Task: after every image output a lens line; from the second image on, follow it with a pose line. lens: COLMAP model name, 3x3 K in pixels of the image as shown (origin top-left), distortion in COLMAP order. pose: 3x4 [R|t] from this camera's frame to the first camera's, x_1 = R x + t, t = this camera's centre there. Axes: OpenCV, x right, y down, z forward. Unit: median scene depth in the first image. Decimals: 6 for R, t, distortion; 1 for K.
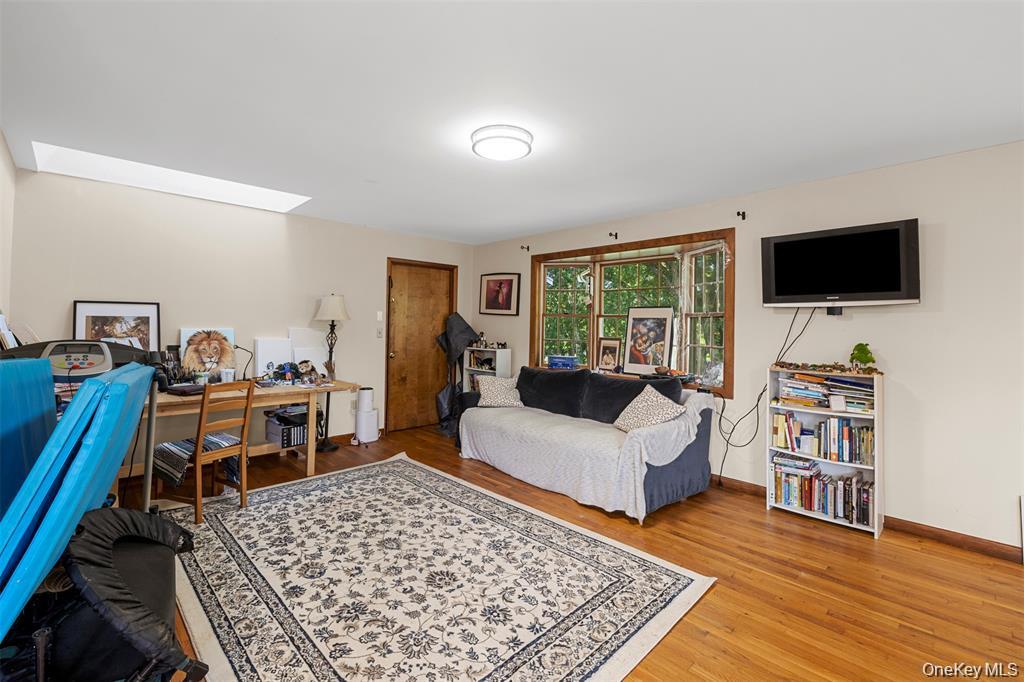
lens RADIAL K [[445.8, 0, 514.2], [0, 445.8, 313.3], [0, 0, 1]] dist [0.000424, 0.000241]
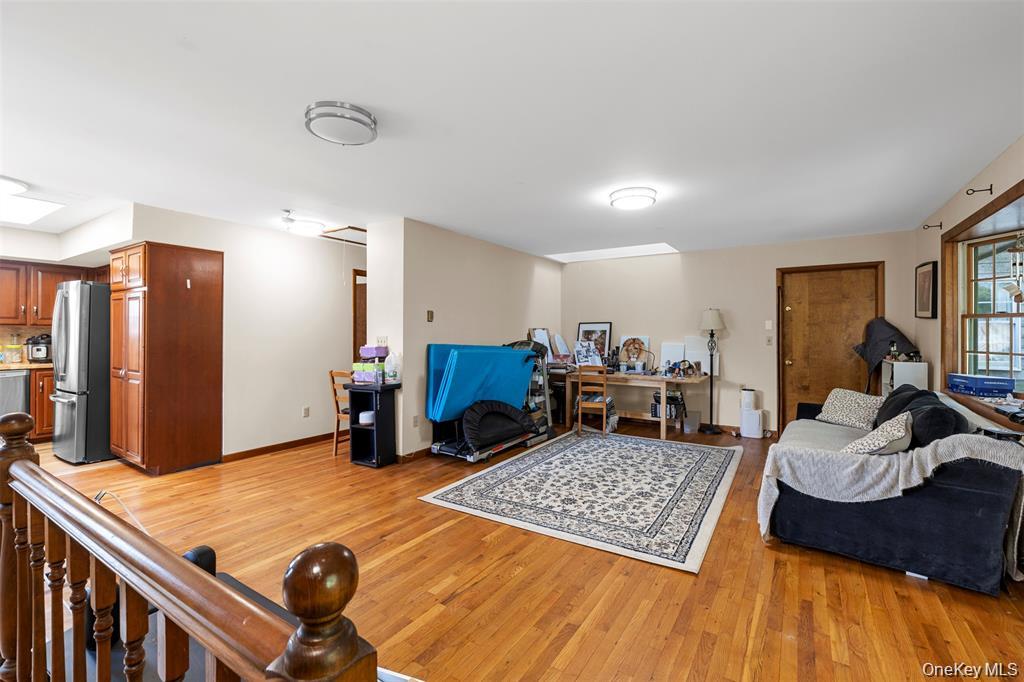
lens RADIAL K [[445.8, 0, 517.0], [0, 445.8, 337.0], [0, 0, 1]] dist [0.000424, 0.000241]
pose [[0.239337, -0.004125, -0.970928, 1.204449], [0.029828, 0.999550, 0.003106, 0.027603], [0.970478, -0.029704, 0.239352, 0.319834]]
